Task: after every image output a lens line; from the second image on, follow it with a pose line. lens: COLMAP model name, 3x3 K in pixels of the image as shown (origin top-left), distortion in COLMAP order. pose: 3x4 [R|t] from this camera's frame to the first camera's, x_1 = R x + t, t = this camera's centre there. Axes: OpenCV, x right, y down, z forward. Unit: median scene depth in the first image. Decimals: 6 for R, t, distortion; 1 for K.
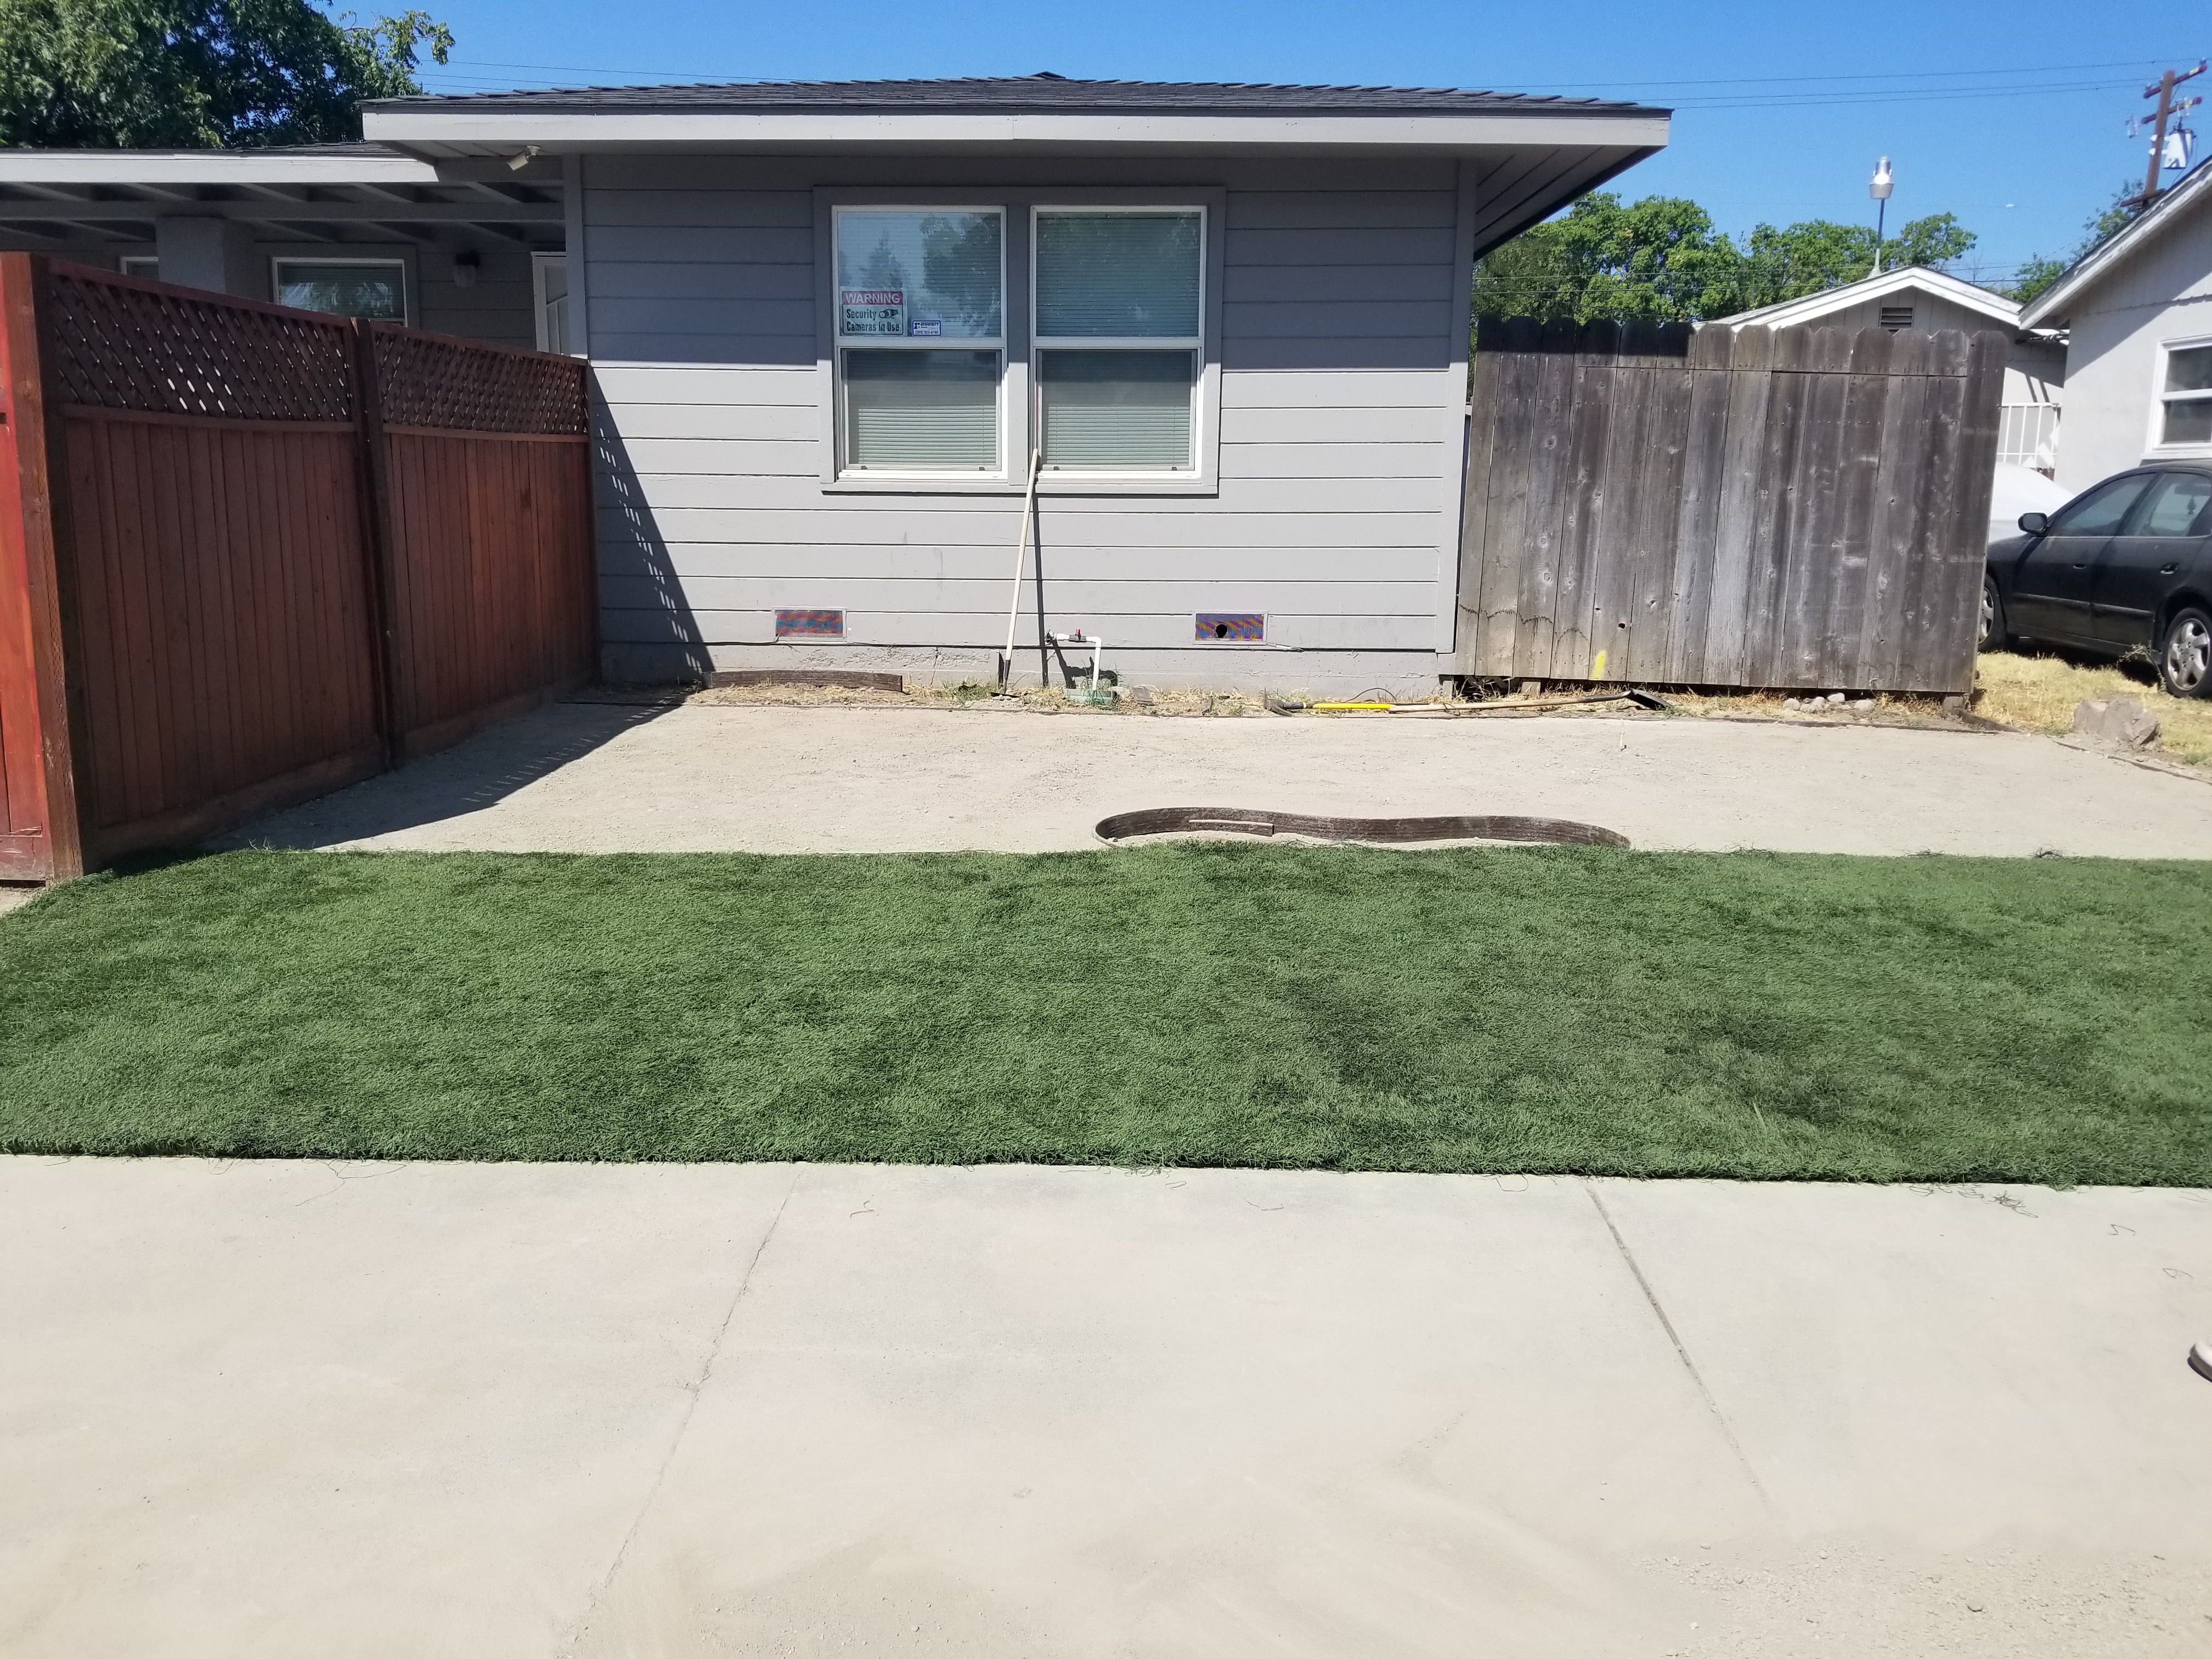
lens RADIAL K [[1727.8, 0, 1065.8], [0, 1727.8, 817.6], [0, 0, 1]] dist [0.062796, -0.102205]
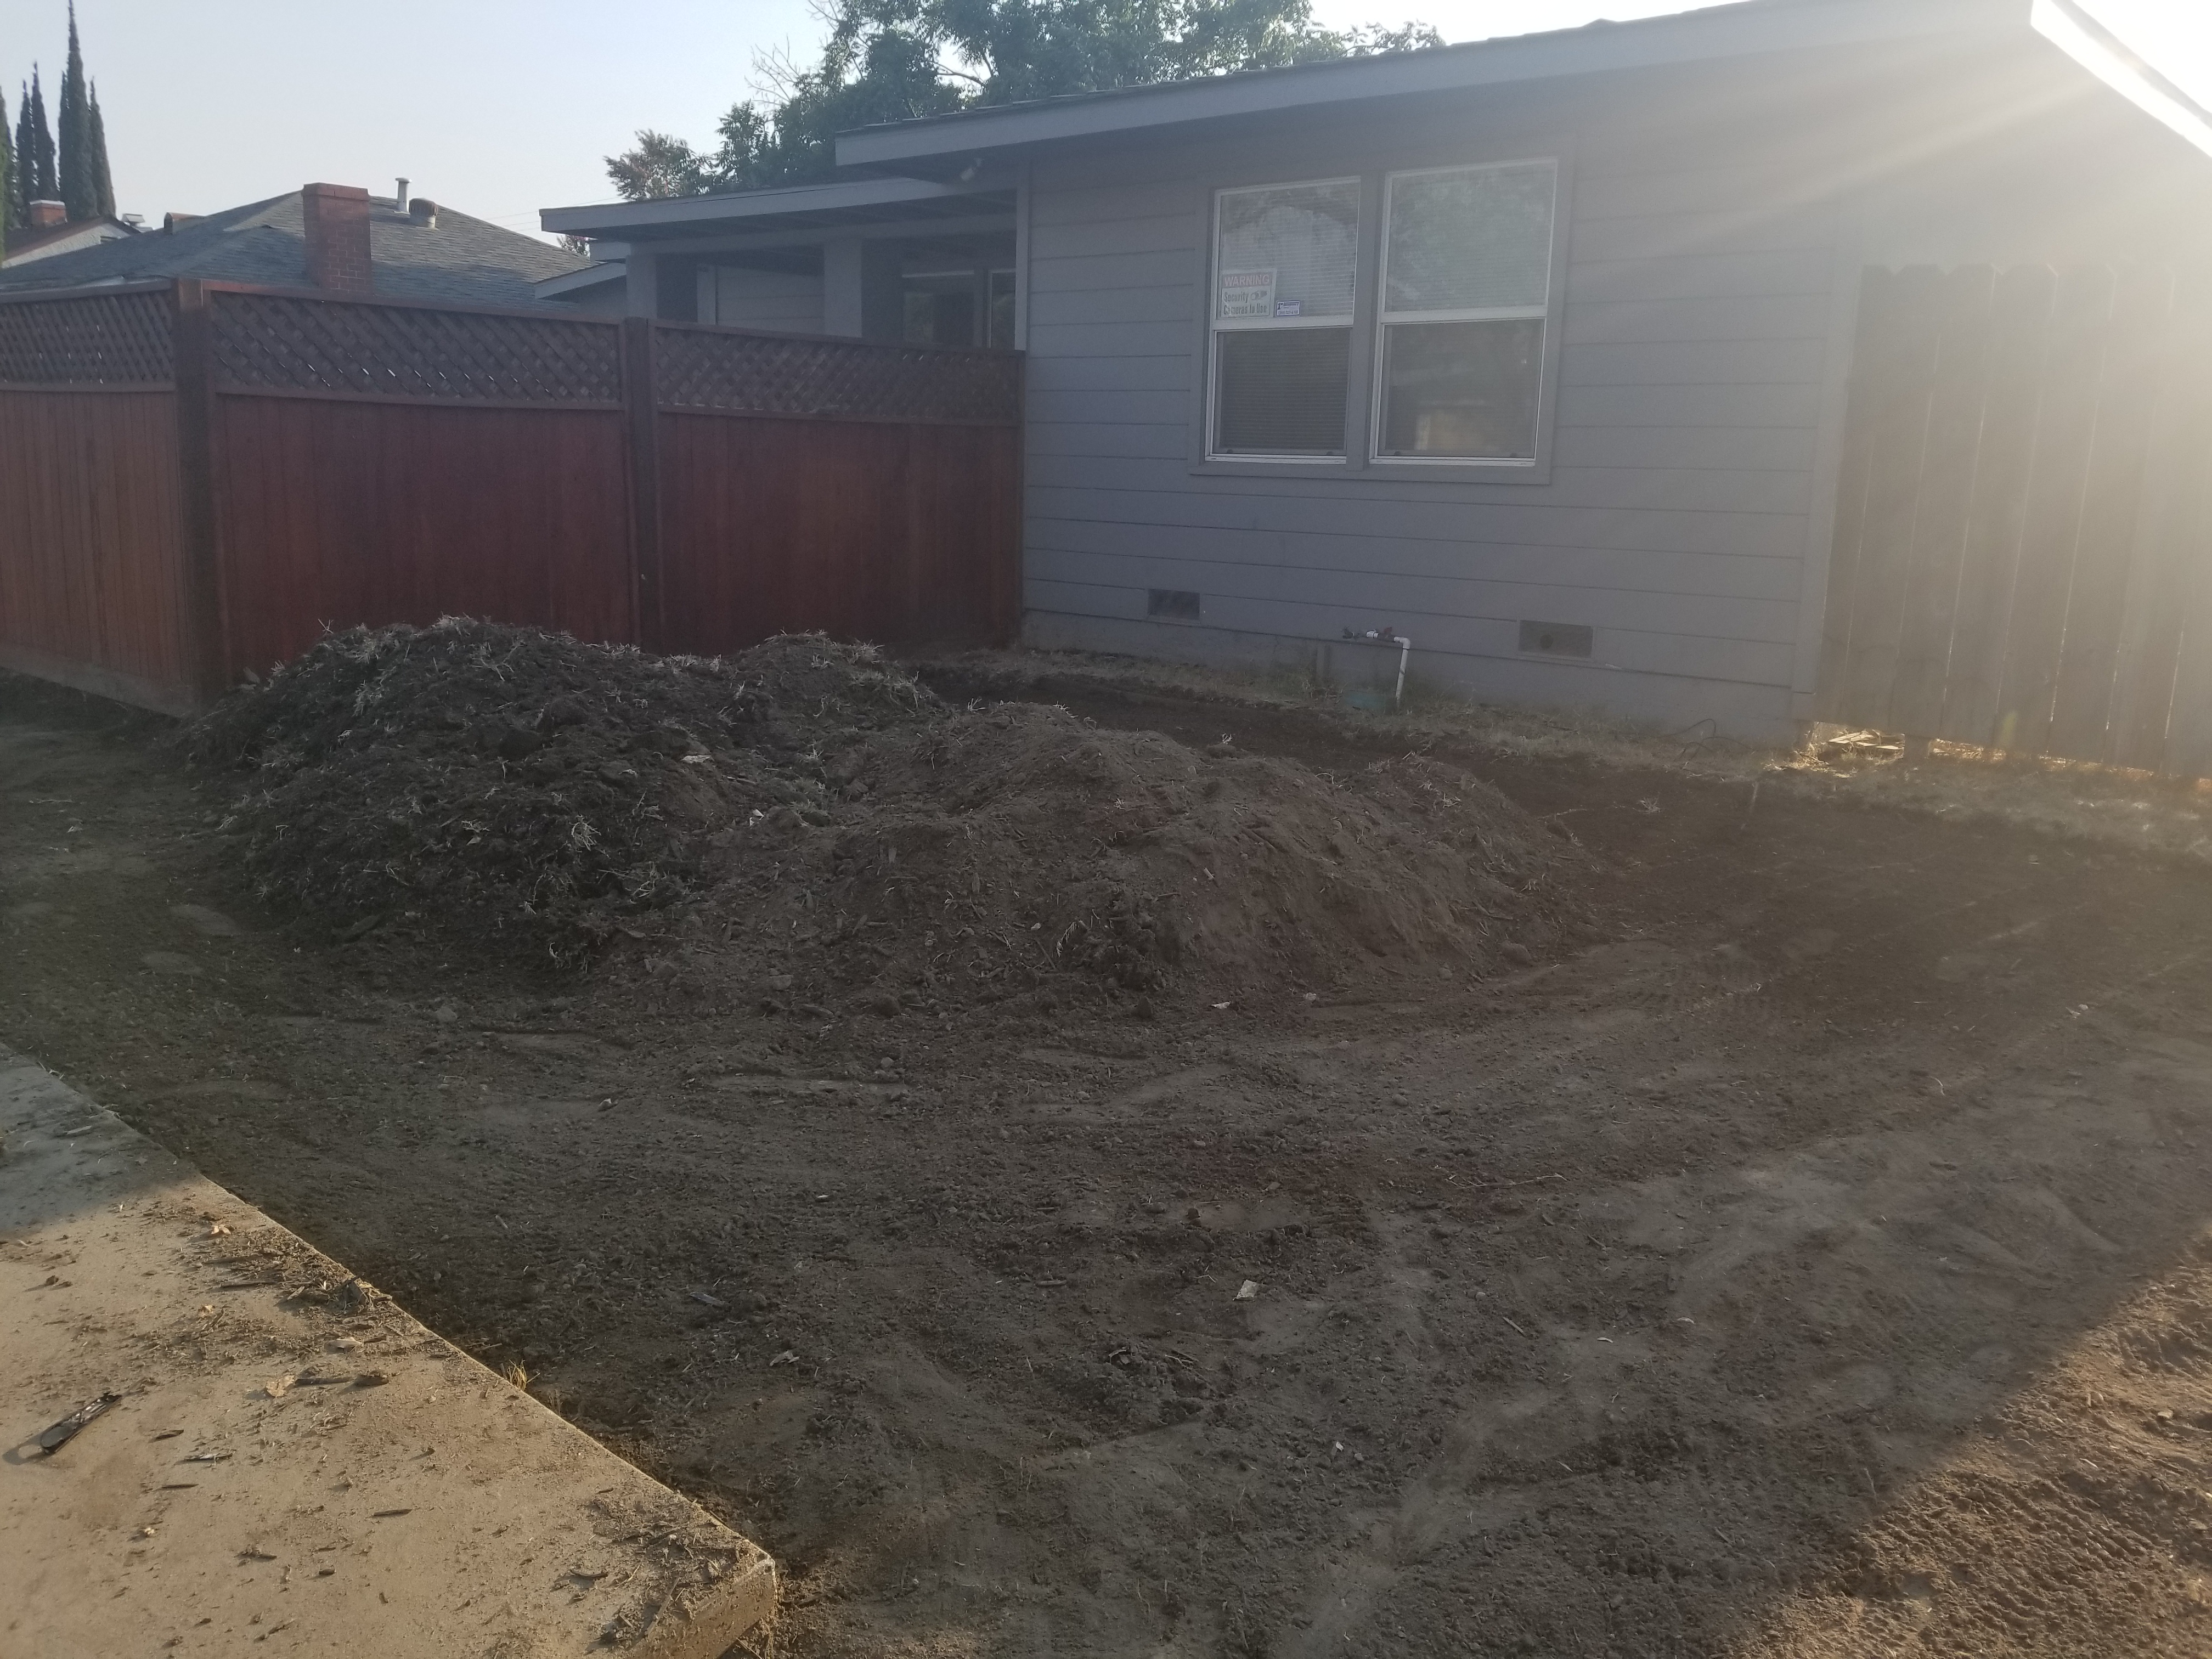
lens RADIAL K [[1727.8, 0, 1113.6], [0, 1727.8, 817.0], [0, 0, 1]] dist [0.062796, -0.102205]
pose [[0.783356, 0.141676, -0.605212, 0.469986], [-0.137262, 0.989069, 0.053869, -0.038512], [0.606228, 0.040874, 0.794240, 0.176578]]
